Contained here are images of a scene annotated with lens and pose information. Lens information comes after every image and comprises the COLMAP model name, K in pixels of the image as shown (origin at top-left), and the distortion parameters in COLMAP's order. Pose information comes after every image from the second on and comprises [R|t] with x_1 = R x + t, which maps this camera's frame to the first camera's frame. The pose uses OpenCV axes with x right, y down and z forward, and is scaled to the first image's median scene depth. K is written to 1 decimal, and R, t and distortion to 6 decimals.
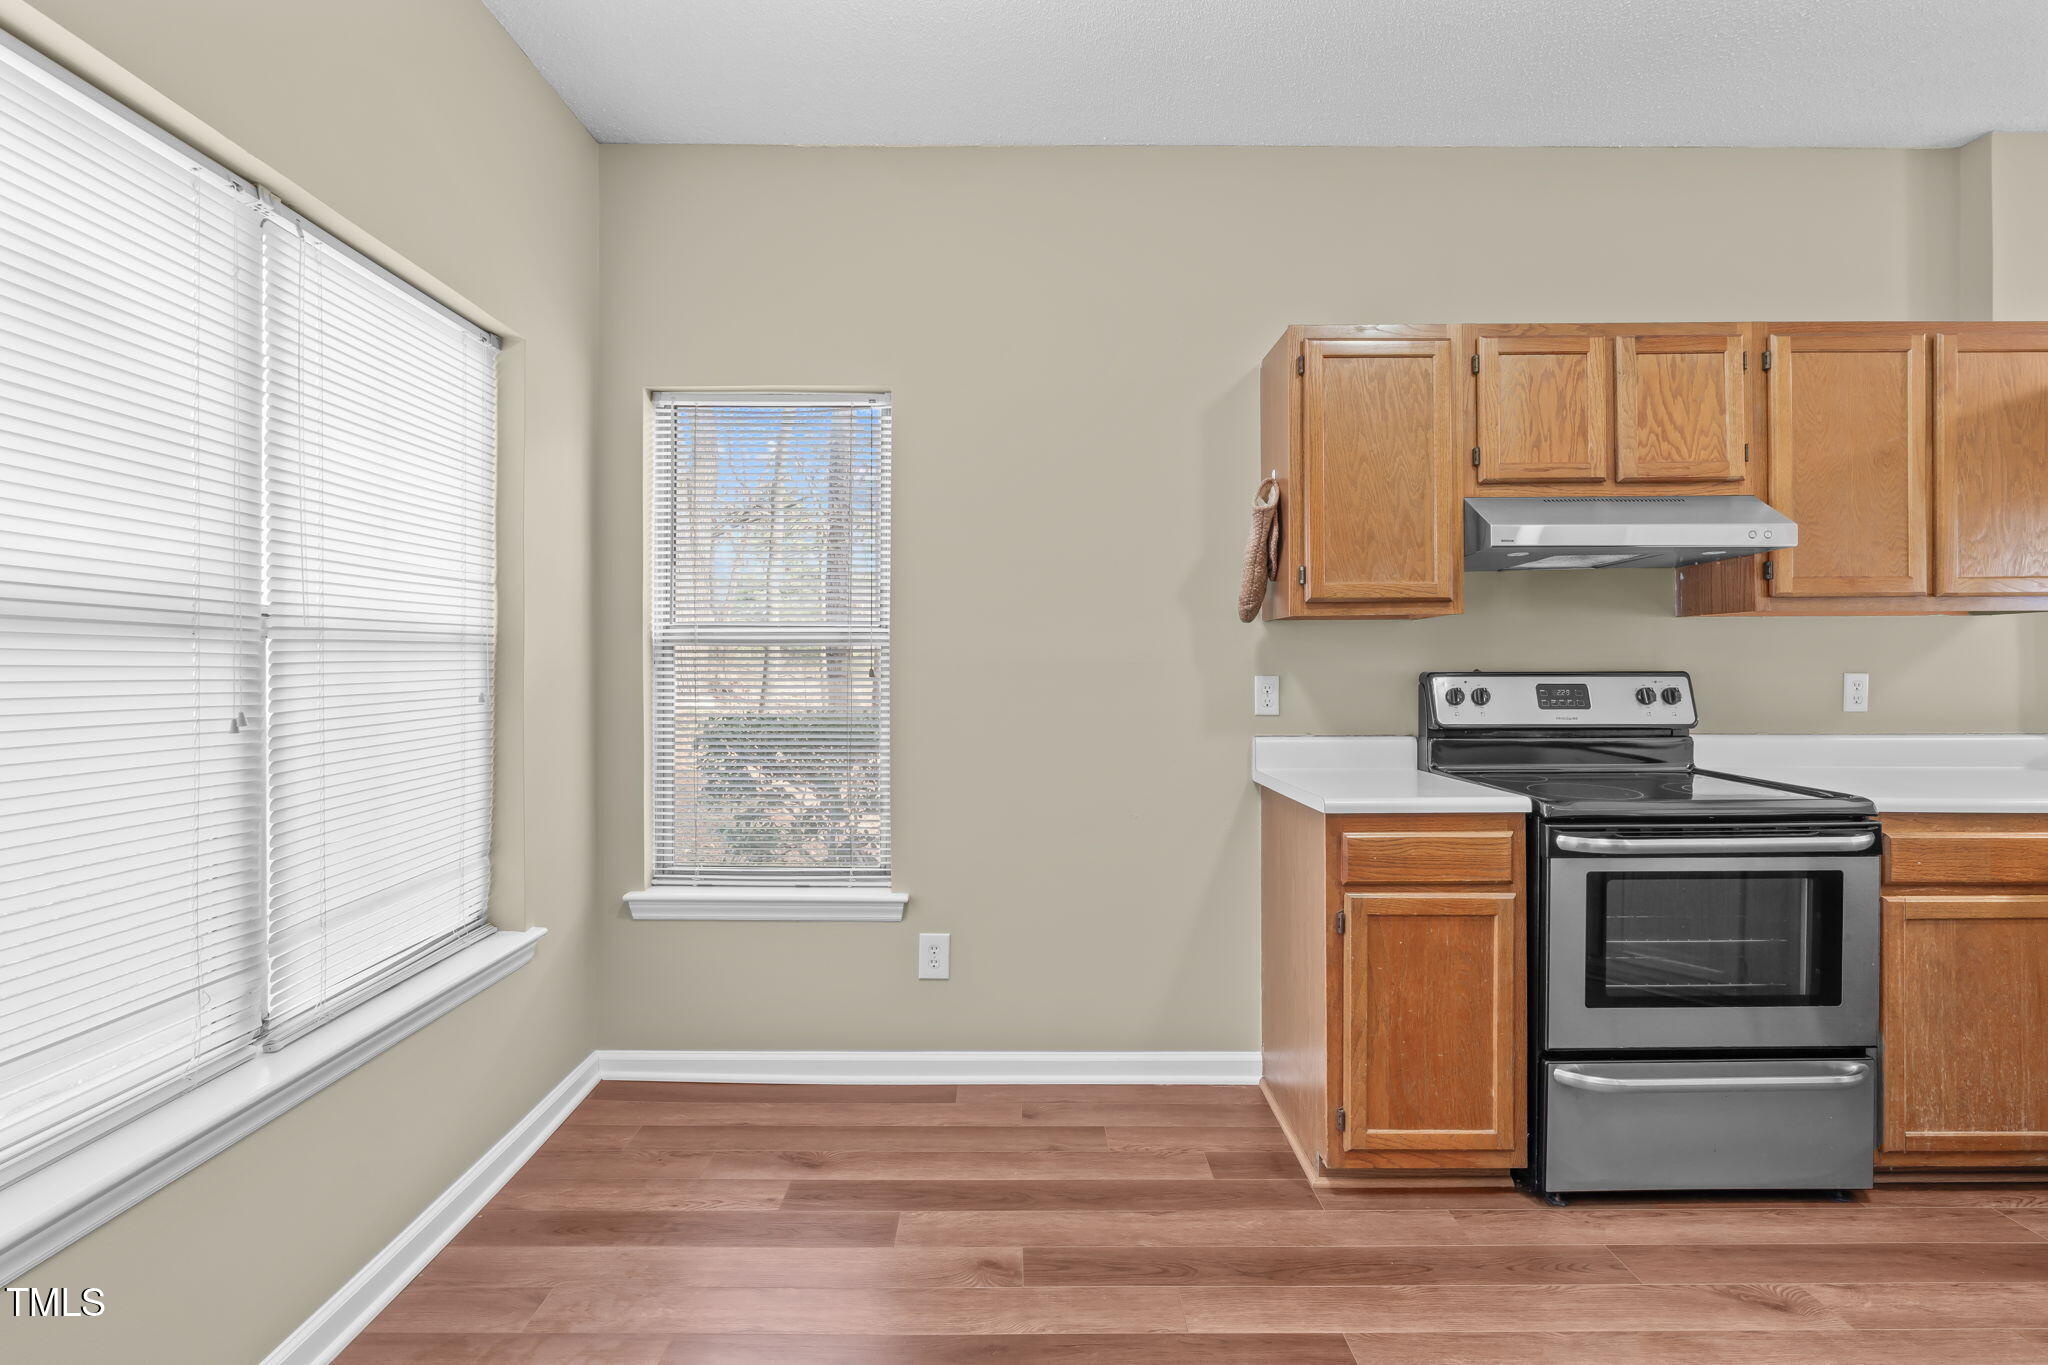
lens RADIAL K [[934.3, 0, 1027.6], [0, 934.3, 668.1], [0, 0, 1]] dist [-0.001720, -0.000163]
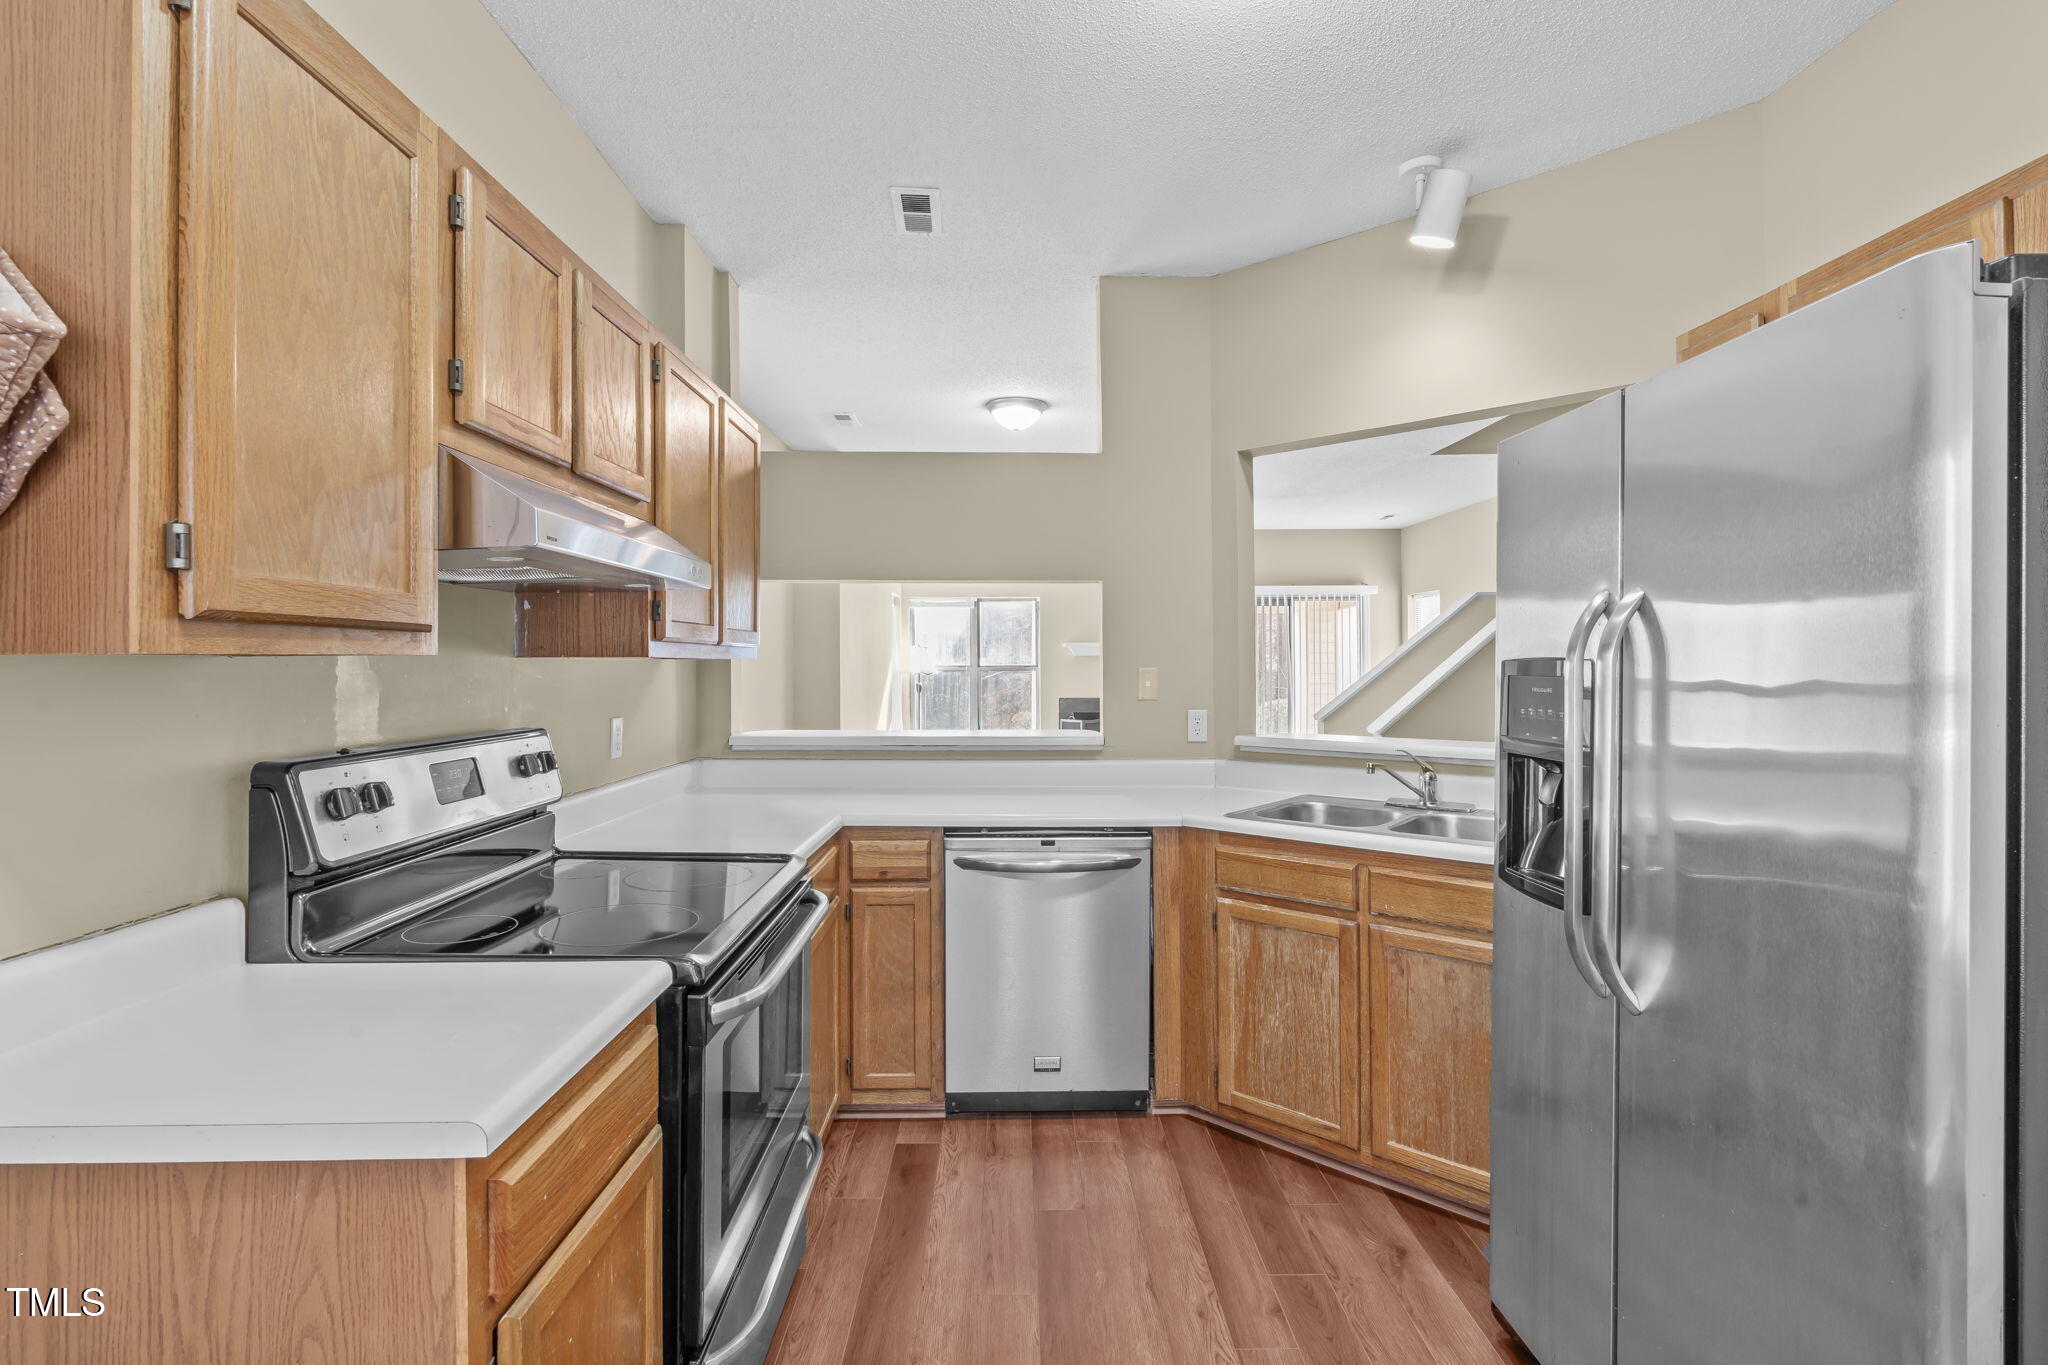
lens RADIAL K [[934.3, 0, 1027.6], [0, 934.3, 668.1], [0, 0, 1]] dist [-0.001720, -0.000163]
pose [[-0.009954, 0.003626, 0.999944, -0.083332], [-0.001759, 0.999992, -0.003644, -0.049012], [-0.999949, -0.001796, -0.009947, 0.655852]]
